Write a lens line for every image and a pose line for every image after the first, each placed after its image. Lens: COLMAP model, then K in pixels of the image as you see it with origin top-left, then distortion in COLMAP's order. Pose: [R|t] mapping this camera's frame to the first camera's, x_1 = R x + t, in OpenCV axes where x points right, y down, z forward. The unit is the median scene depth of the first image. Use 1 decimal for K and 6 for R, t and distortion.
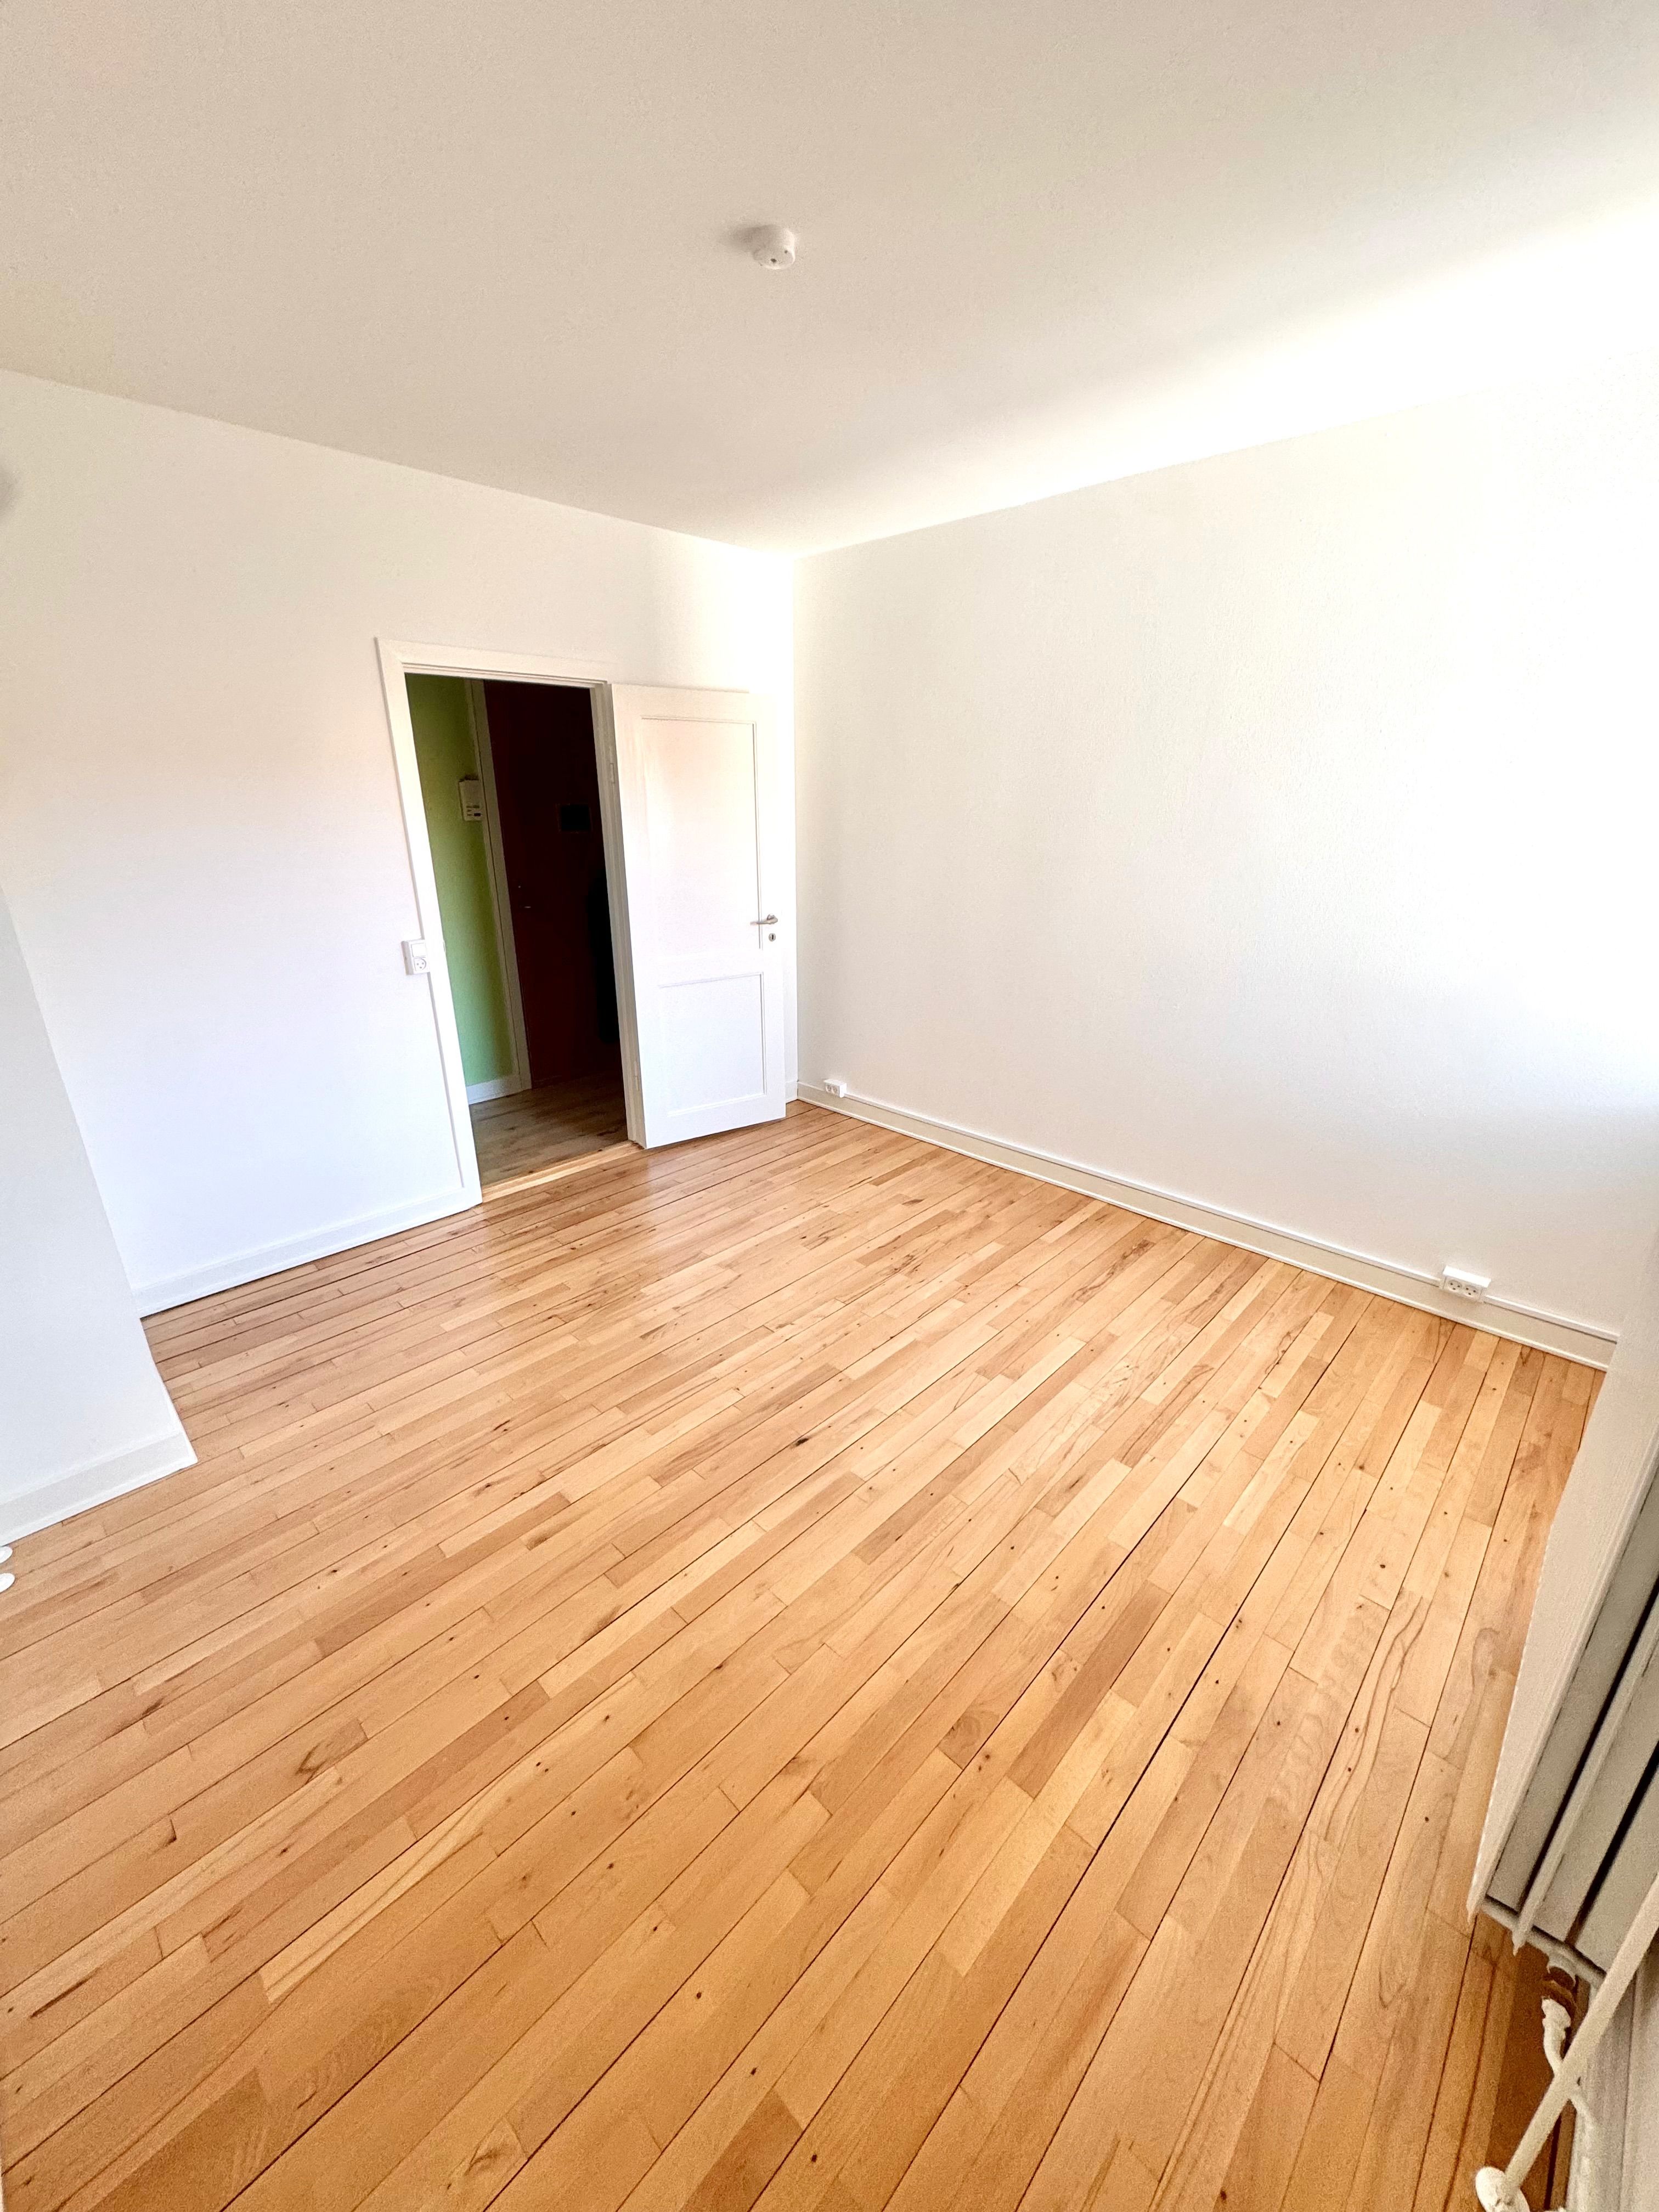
lens RADIAL K [[879.2, 0, 829.5], [0, 879.2, 1106.0], [0, 0, 1]] dist [0.000624, -0.000072]
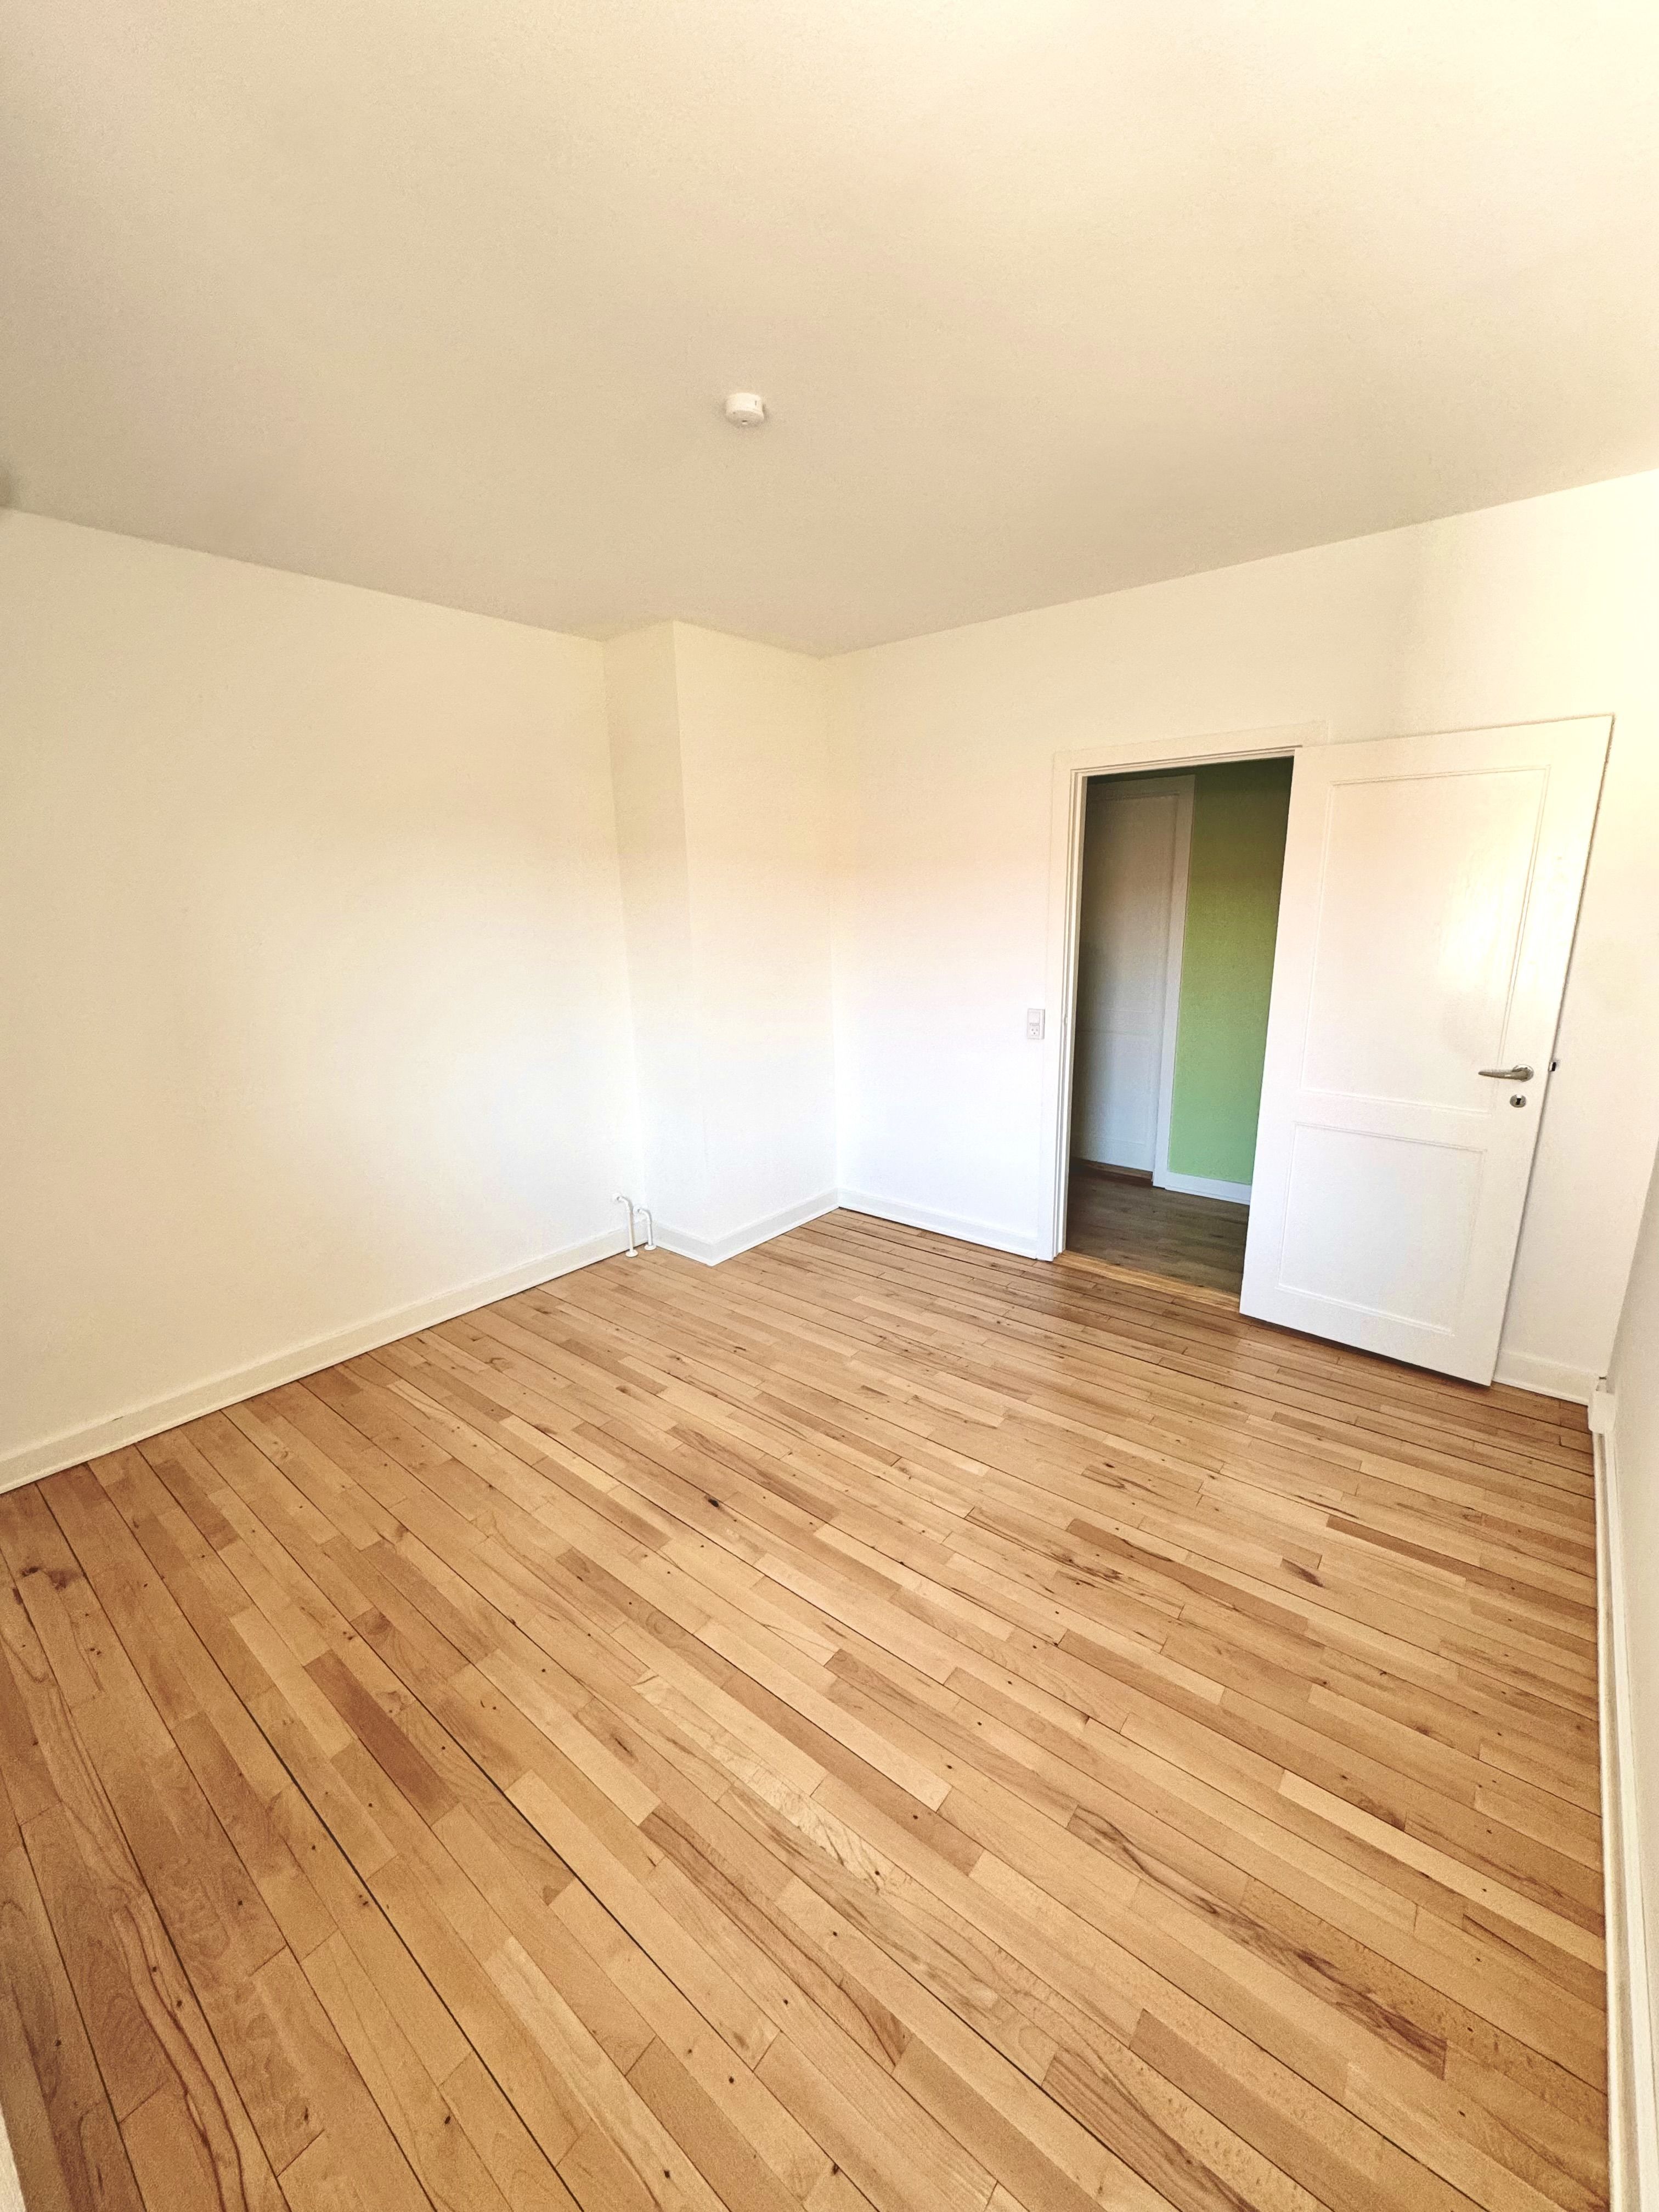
lens RADIAL K [[879.2, 0, 829.5], [0, 879.2, 1106.0], [0, 0, 1]] dist [0.000624, -0.000072]
pose [[0.084469, 0.243398, -0.966241, 0.824923], [-0.316042, 0.926182, 0.205679, -0.290846], [0.944977, 0.288000, 0.155157, 0.797917]]
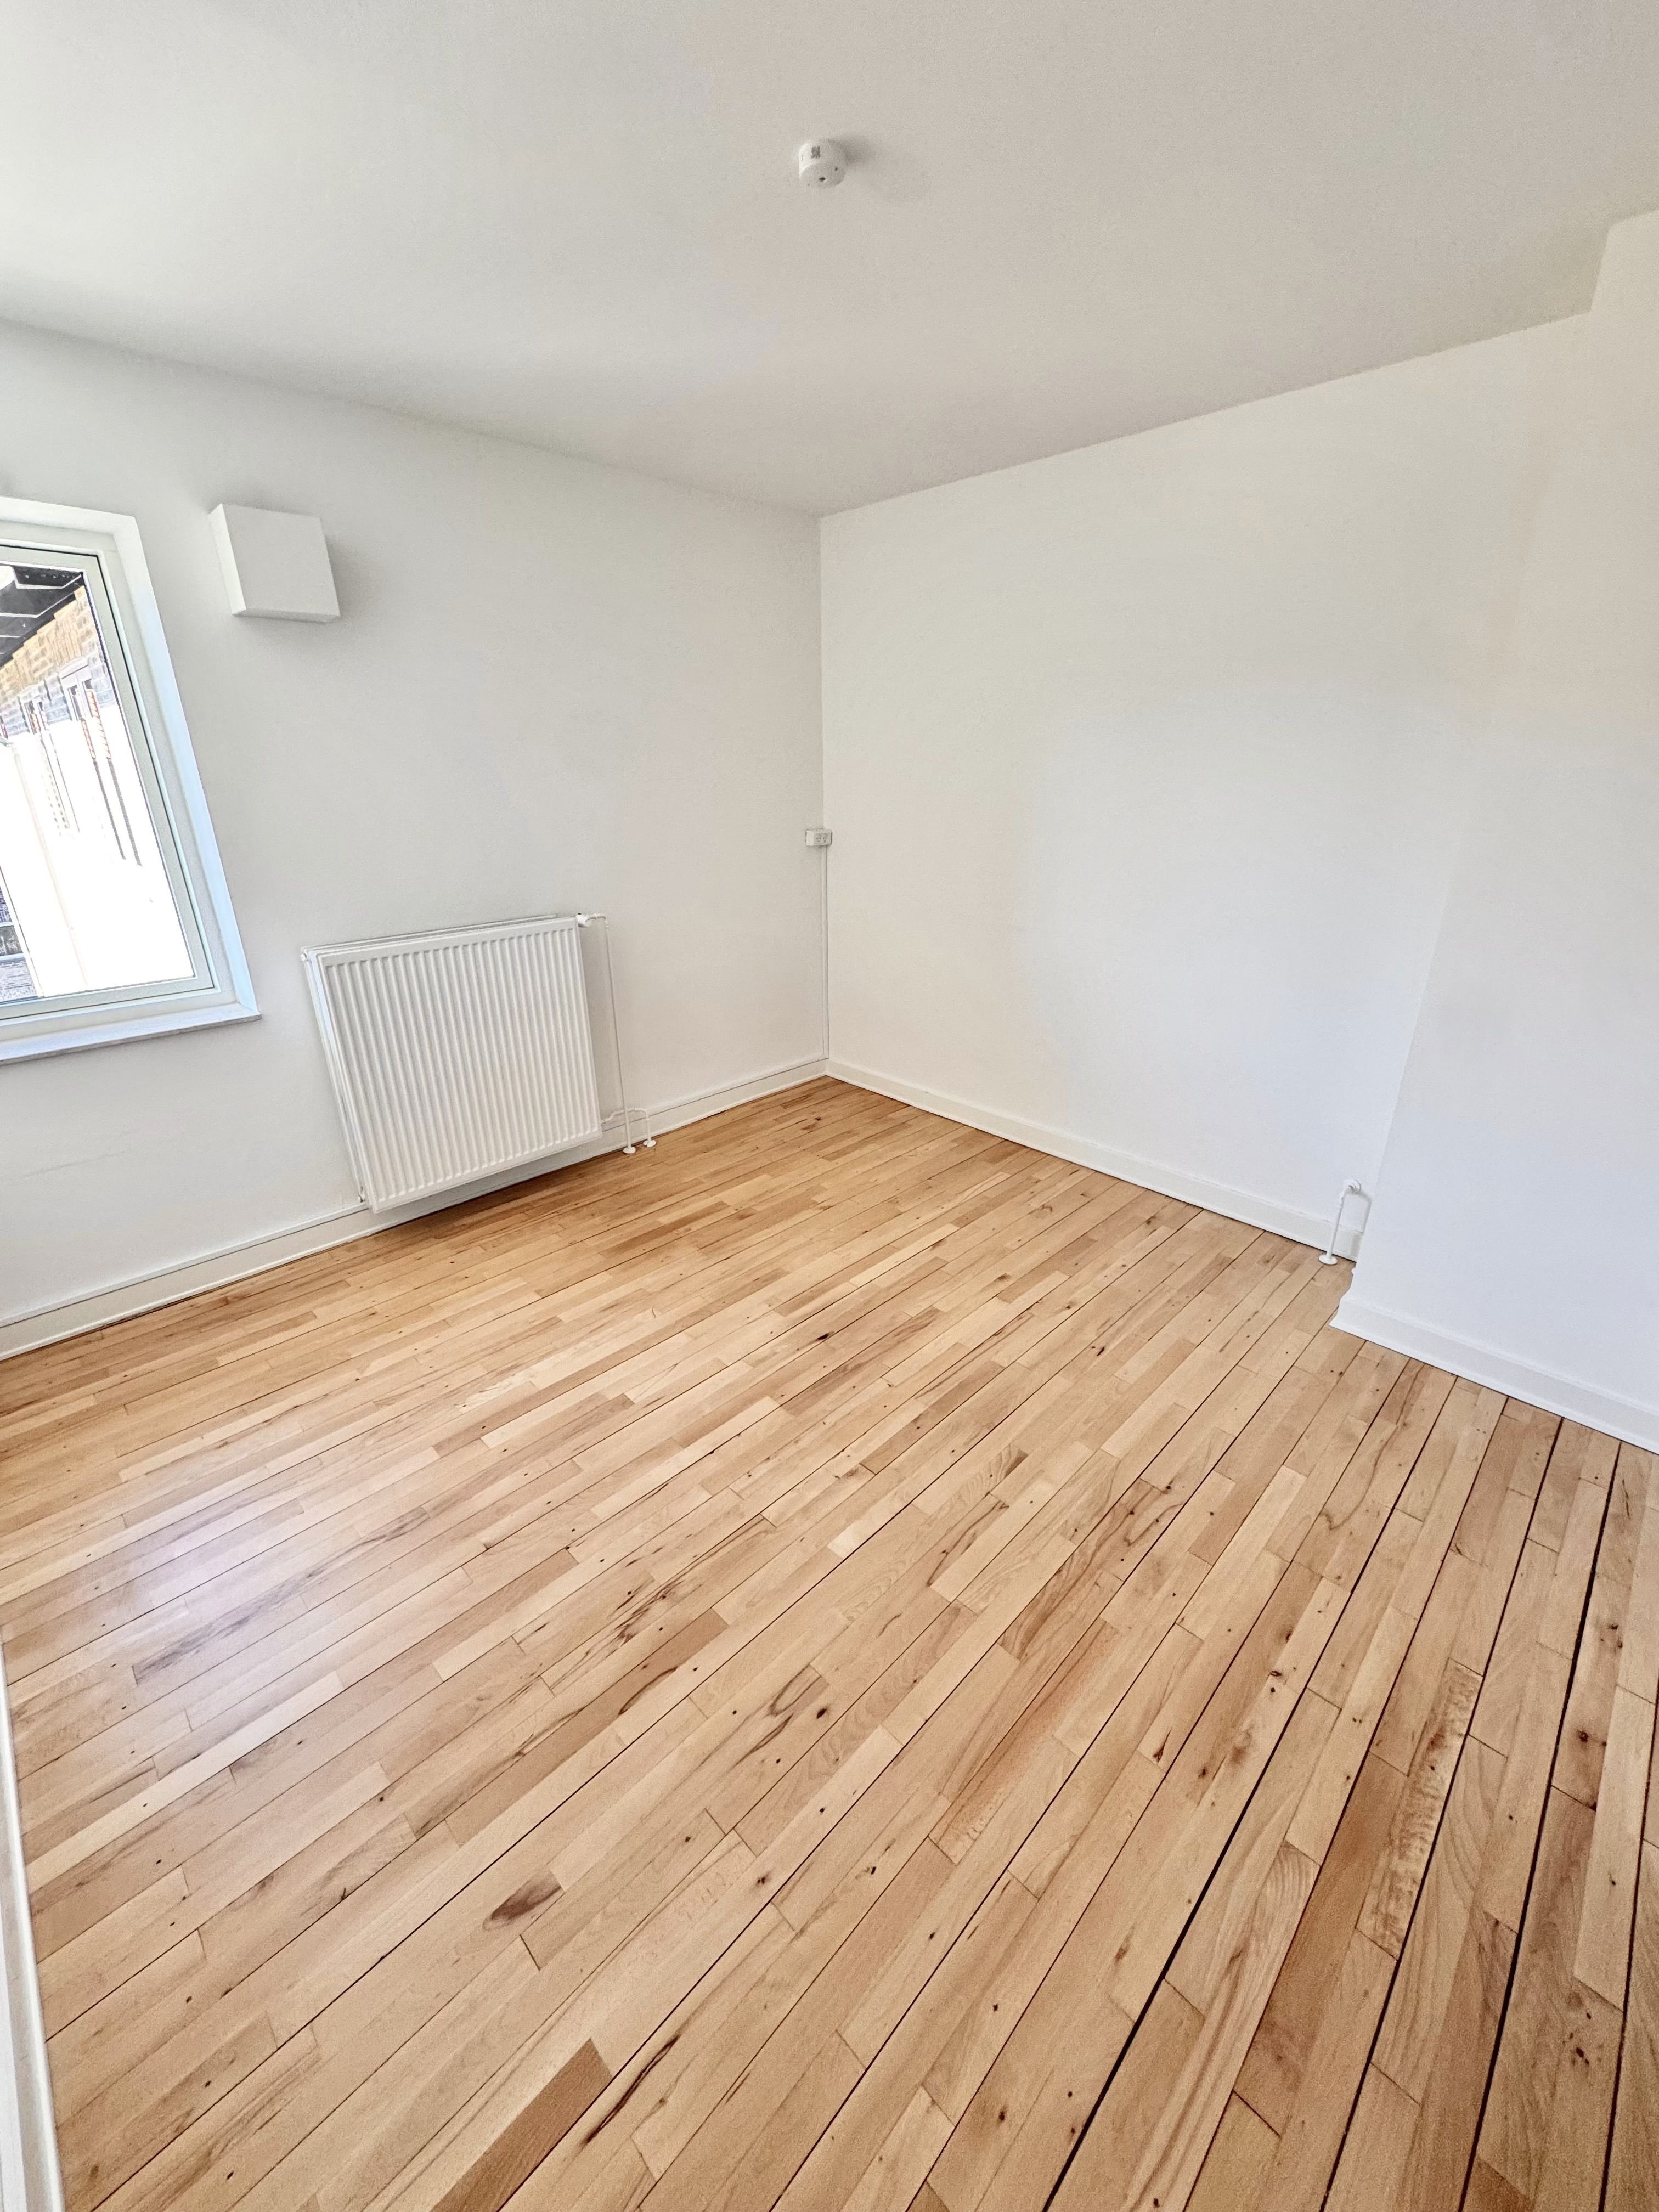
lens RADIAL K [[879.2, 0, 829.5], [0, 879.2, 1106.0], [0, 0, 1]] dist [0.000624, -0.000072]
pose [[-0.999800, -0.000611, 0.019998, -0.059750], [0.012785, 0.749288, 0.662121, -0.570805], [-0.015389, 0.662244, -0.749130, 1.582825]]
